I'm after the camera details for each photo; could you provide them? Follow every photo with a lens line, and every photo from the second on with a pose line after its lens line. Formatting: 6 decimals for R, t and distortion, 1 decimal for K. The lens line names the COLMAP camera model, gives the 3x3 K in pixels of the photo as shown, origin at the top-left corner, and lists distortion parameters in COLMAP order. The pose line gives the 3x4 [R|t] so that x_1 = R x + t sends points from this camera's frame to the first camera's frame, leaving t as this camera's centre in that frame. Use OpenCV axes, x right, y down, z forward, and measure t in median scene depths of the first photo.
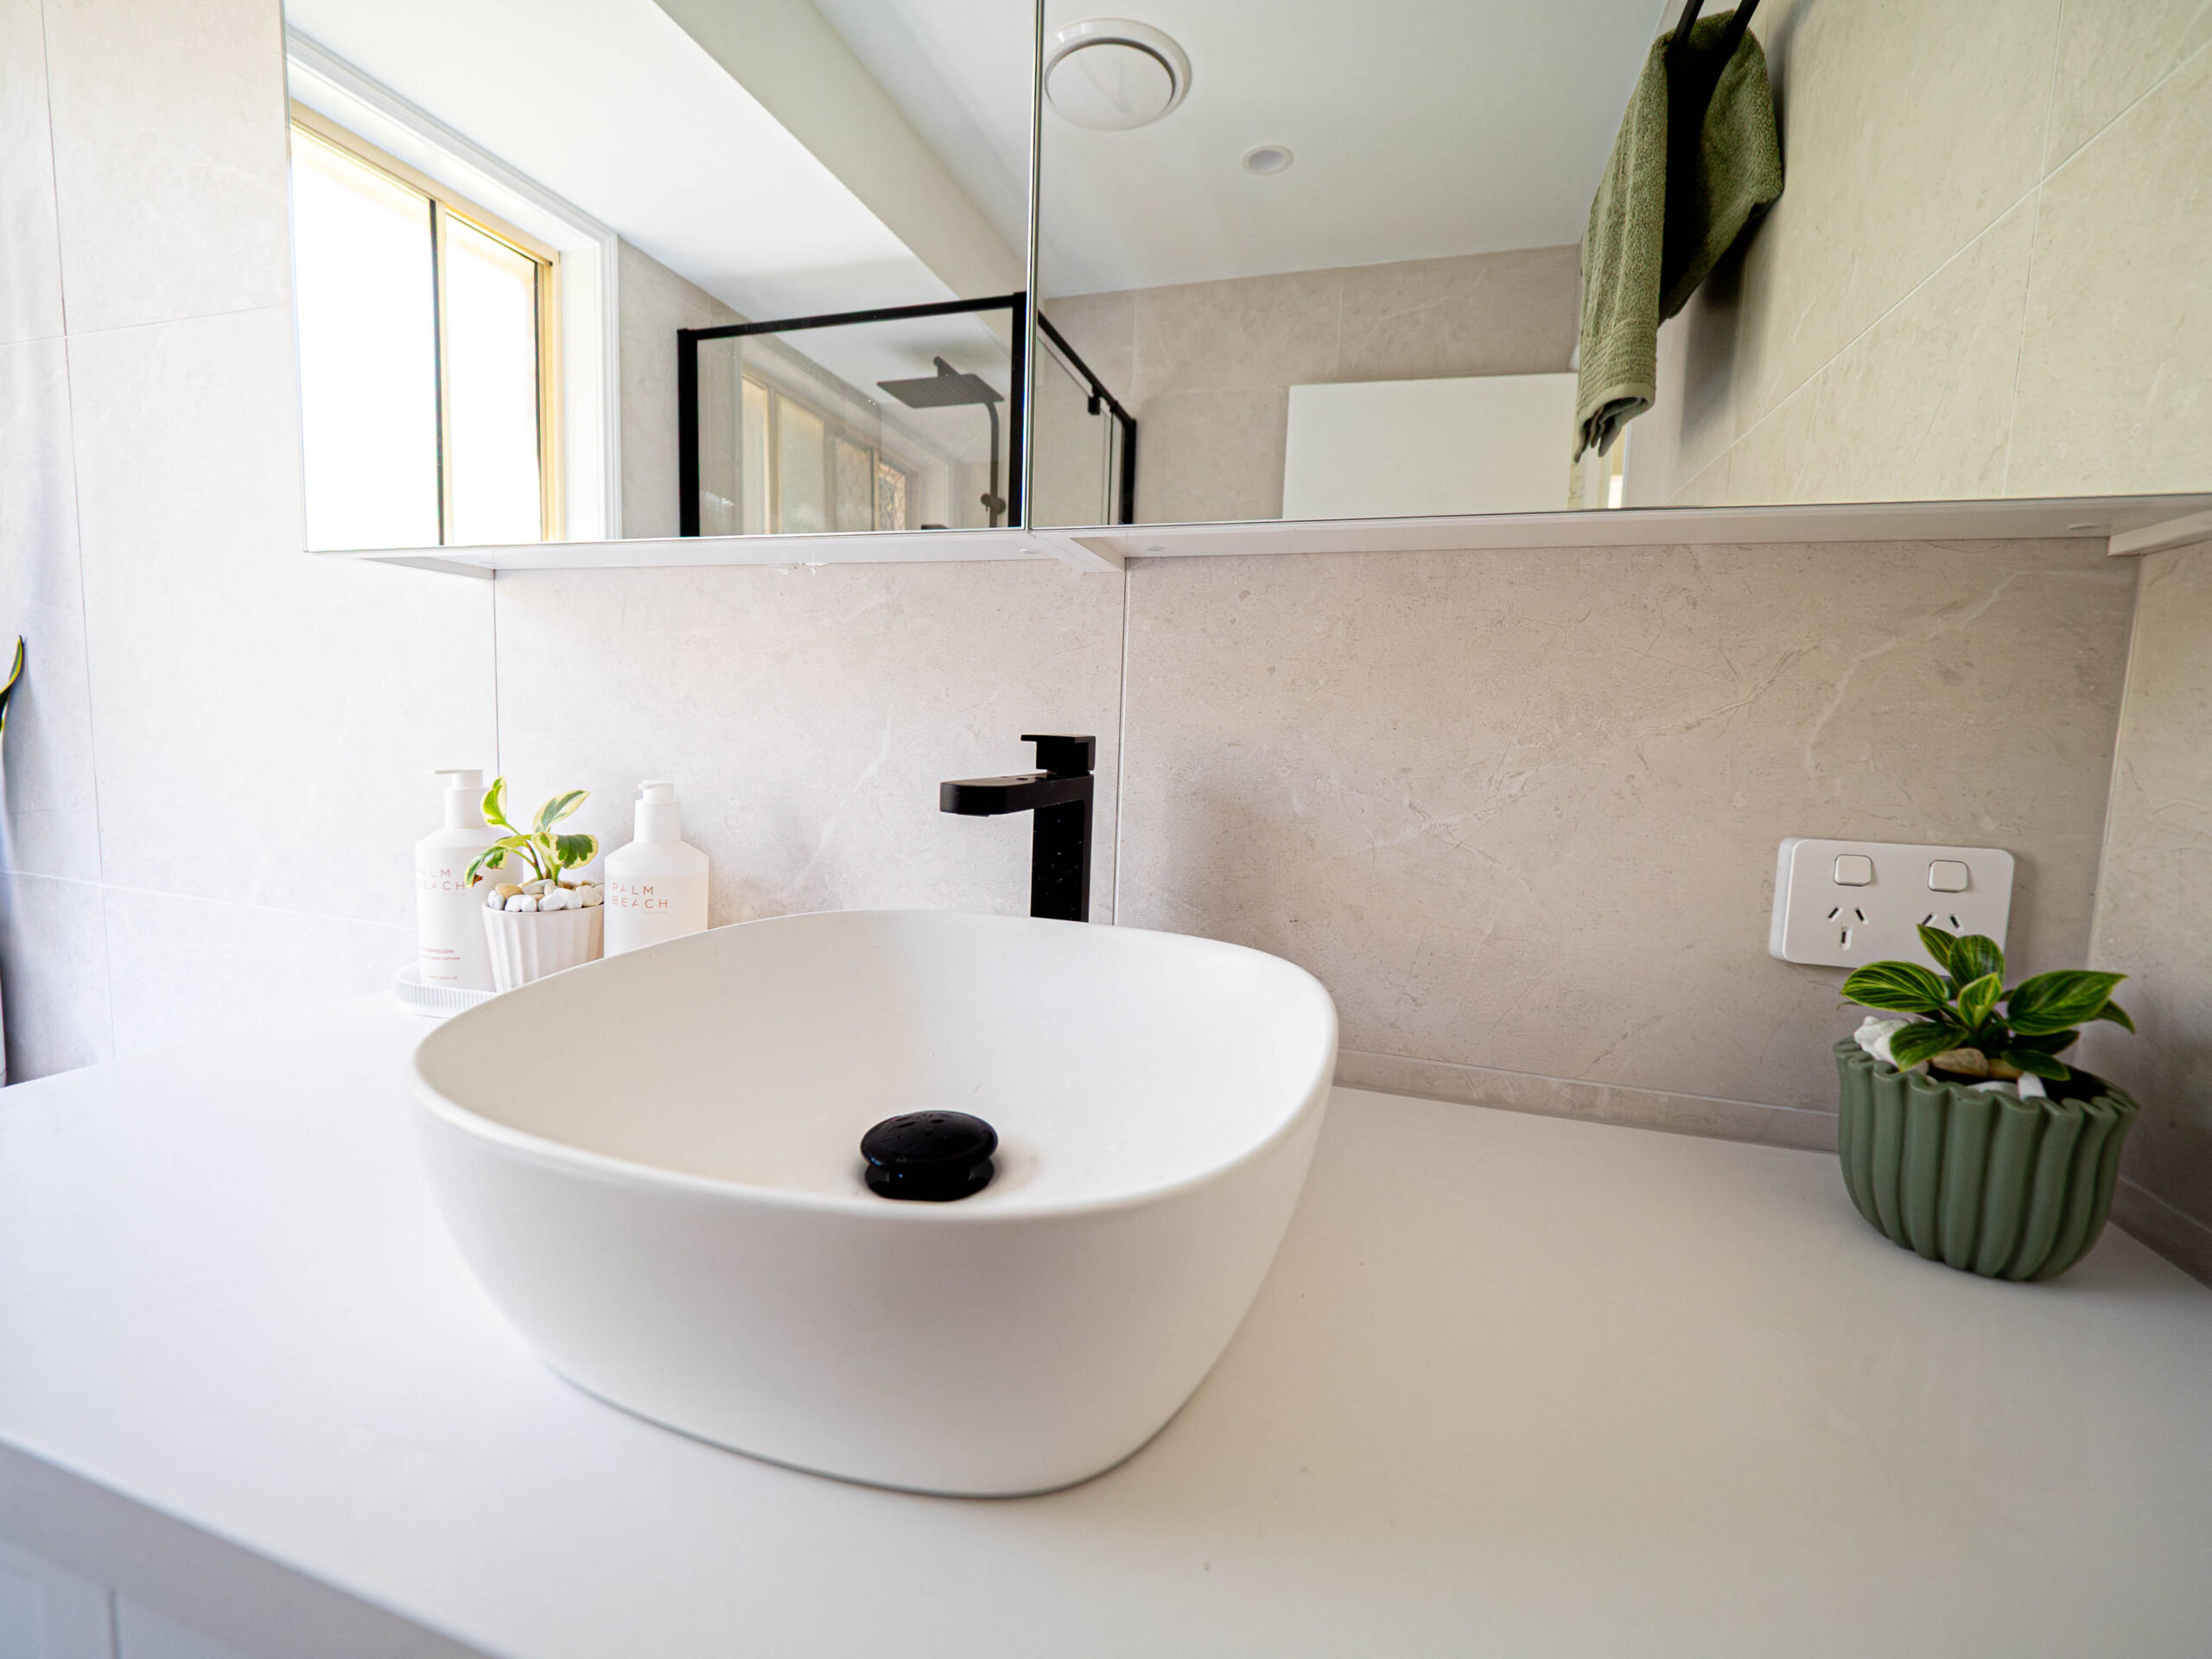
lens RADIAL K [[952.0, 0, 1114.1], [0, 952.0, 799.3], [0, 0, 1]] dist [-0.004168, -0.000394]
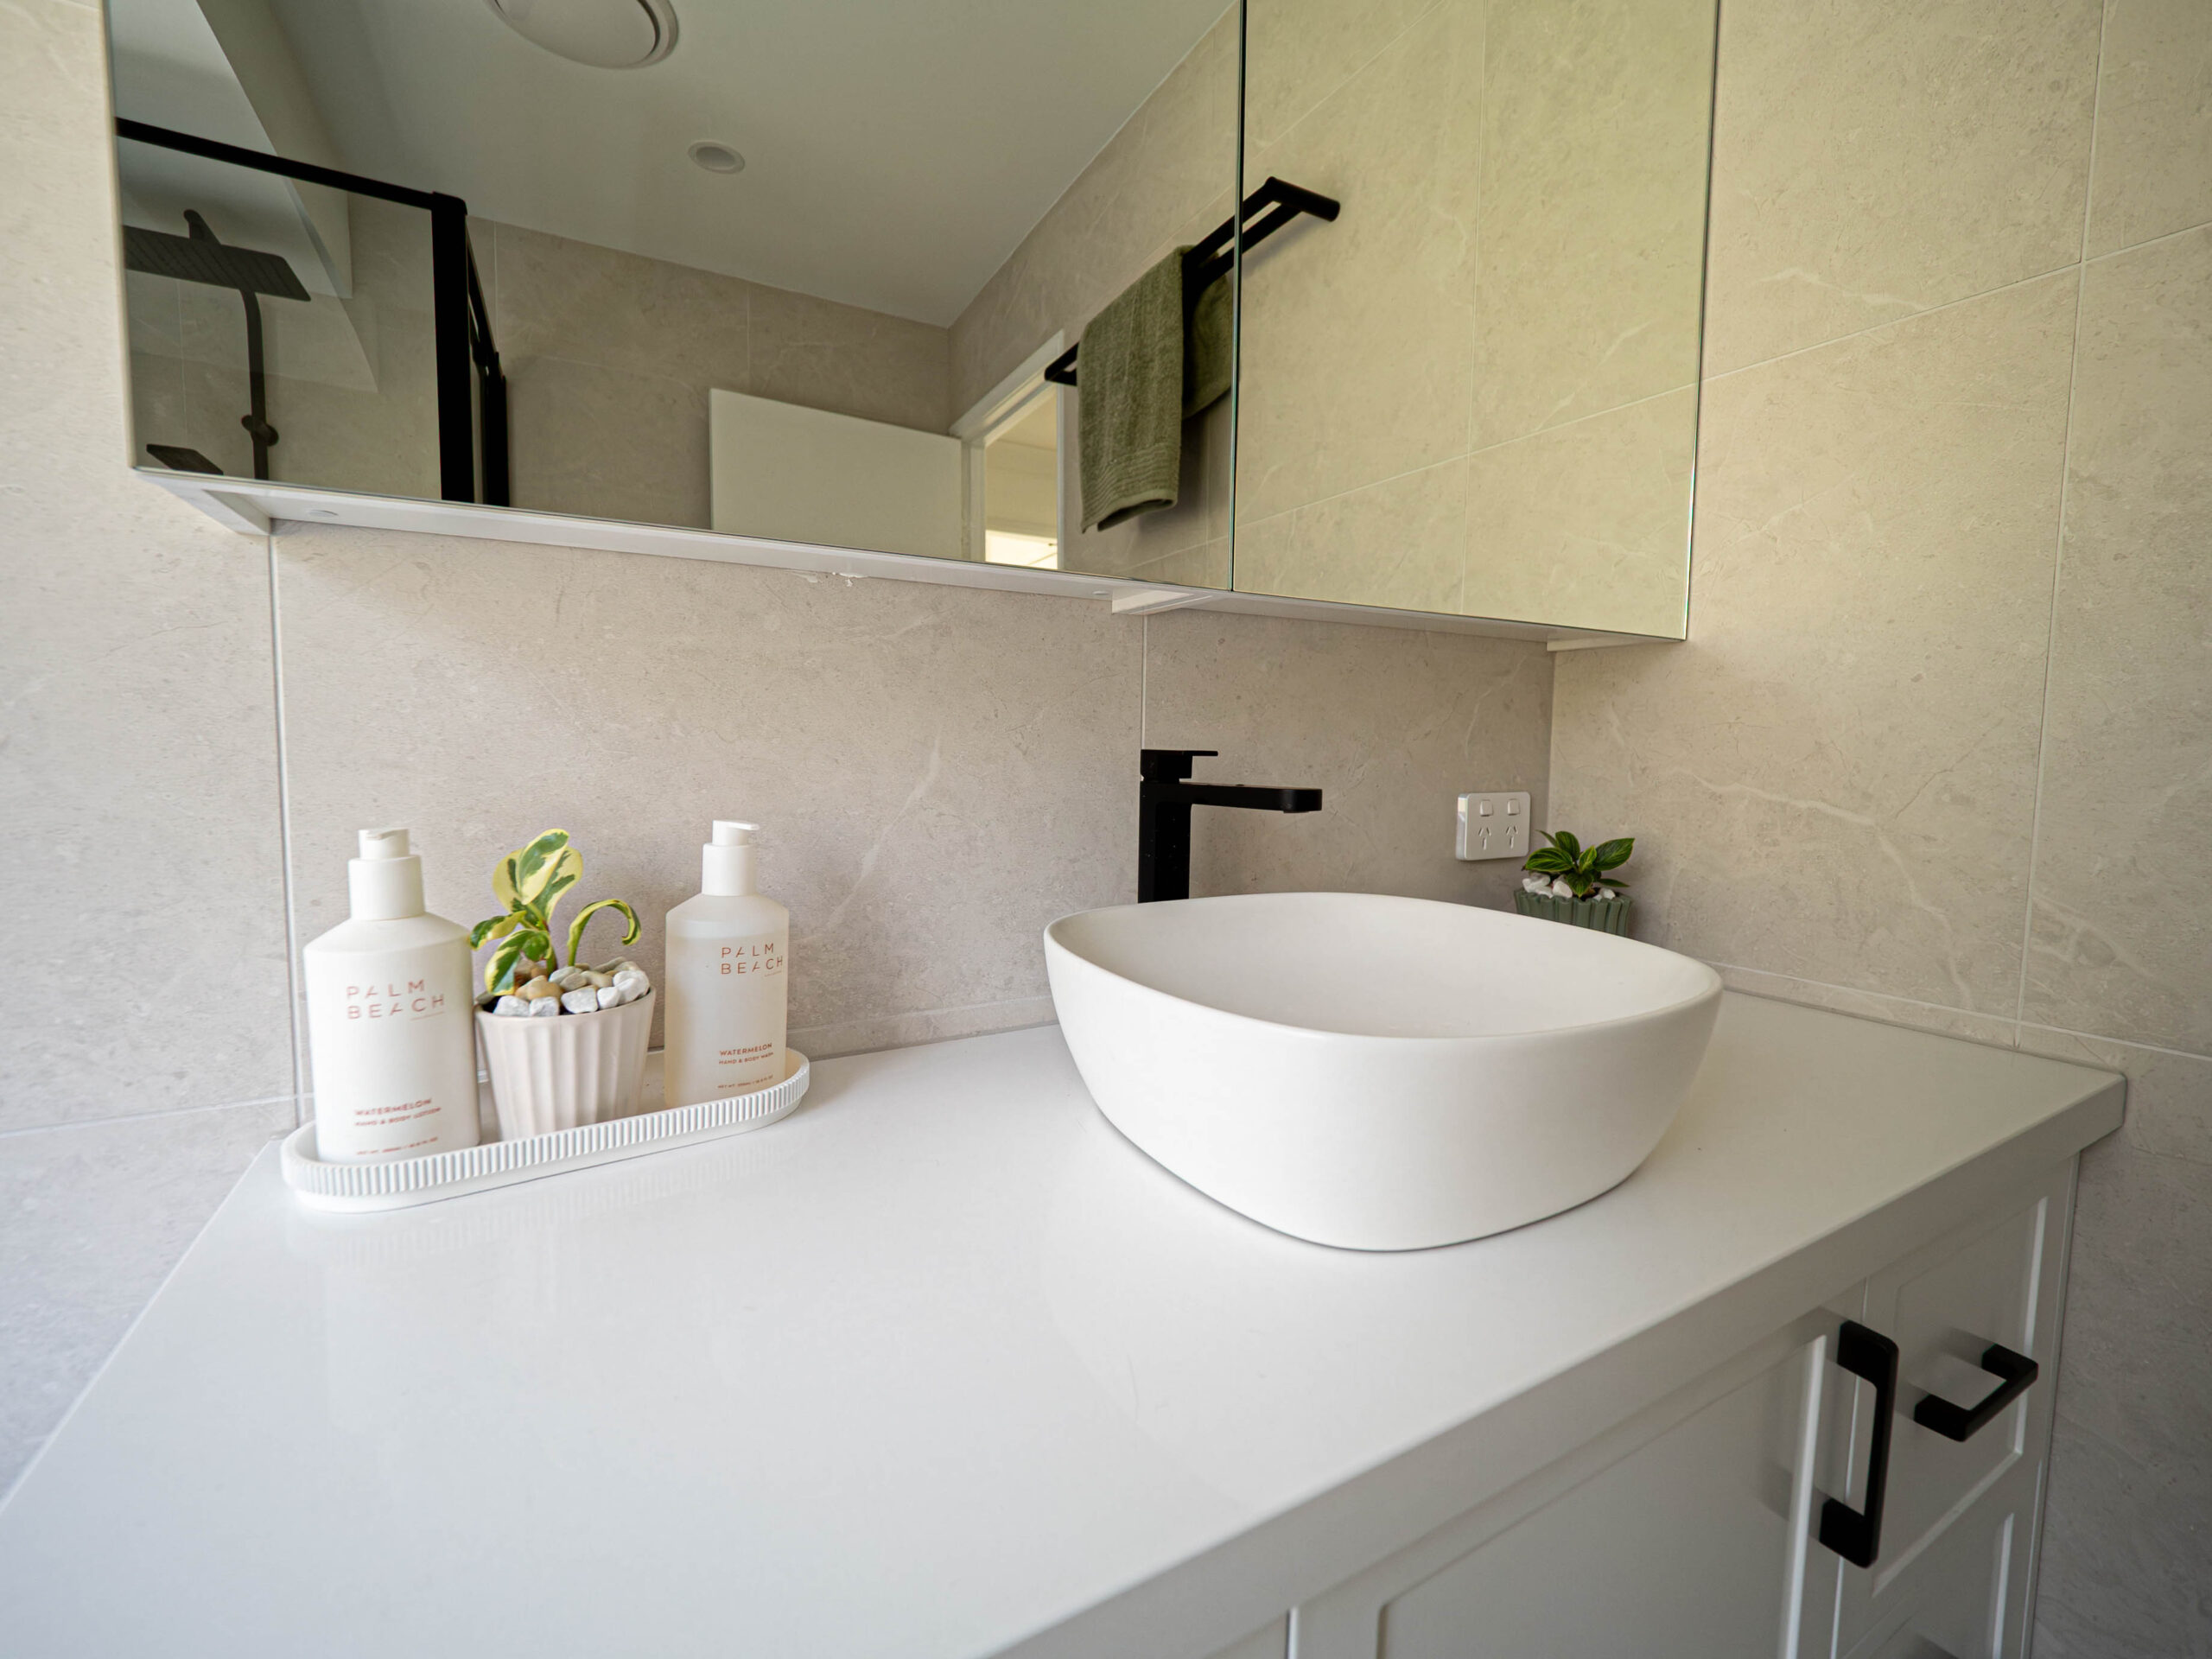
lens RADIAL K [[919.5, 0, 1105.8], [0, 919.5, 809.5], [0, 0, 1]] dist [0.002281, 0.000291]
pose [[0.687655, -0.076739, 0.721970, -0.549379], [0.070972, 0.996741, 0.038346, -0.023731], [-0.722560, 0.024870, 0.690861, 0.136131]]
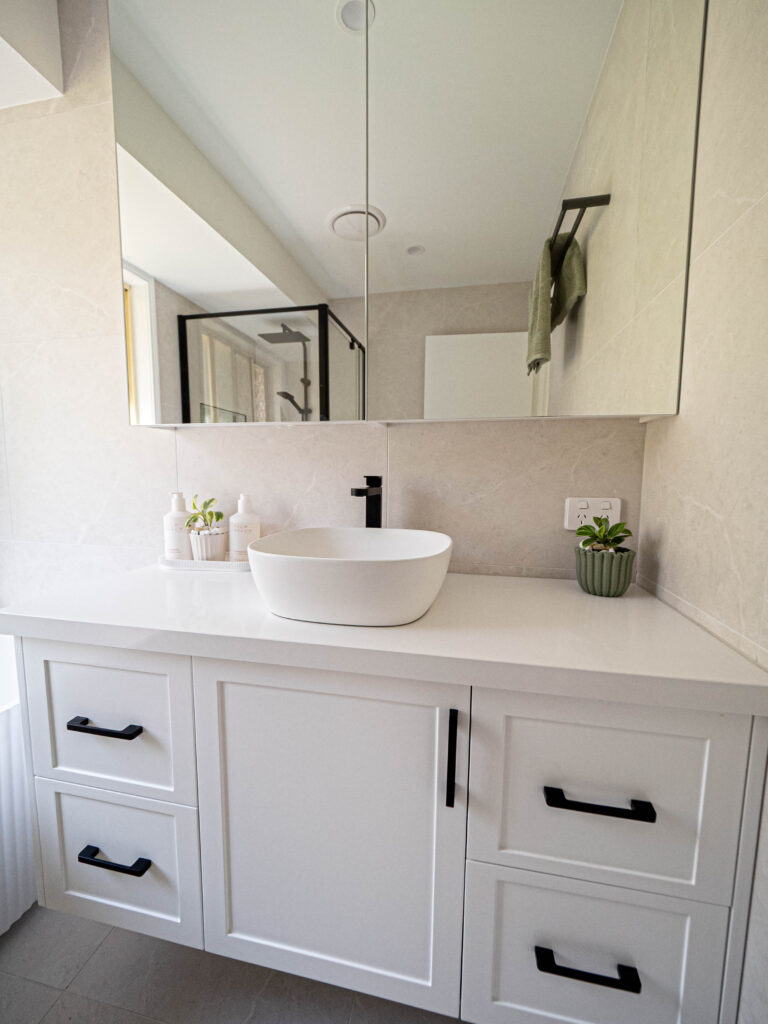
lens RADIAL K [[440.7, 0, 384.0], [0, 440.7, 512.0], [0, 0, 1]] dist [-0.004168, -0.000394]
pose [[0.995962, -0.035733, 0.082357, -0.086510], [0.034660, 0.999295, 0.014422, 0.024911], [-0.082814, -0.011509, 0.996499, -0.356257]]
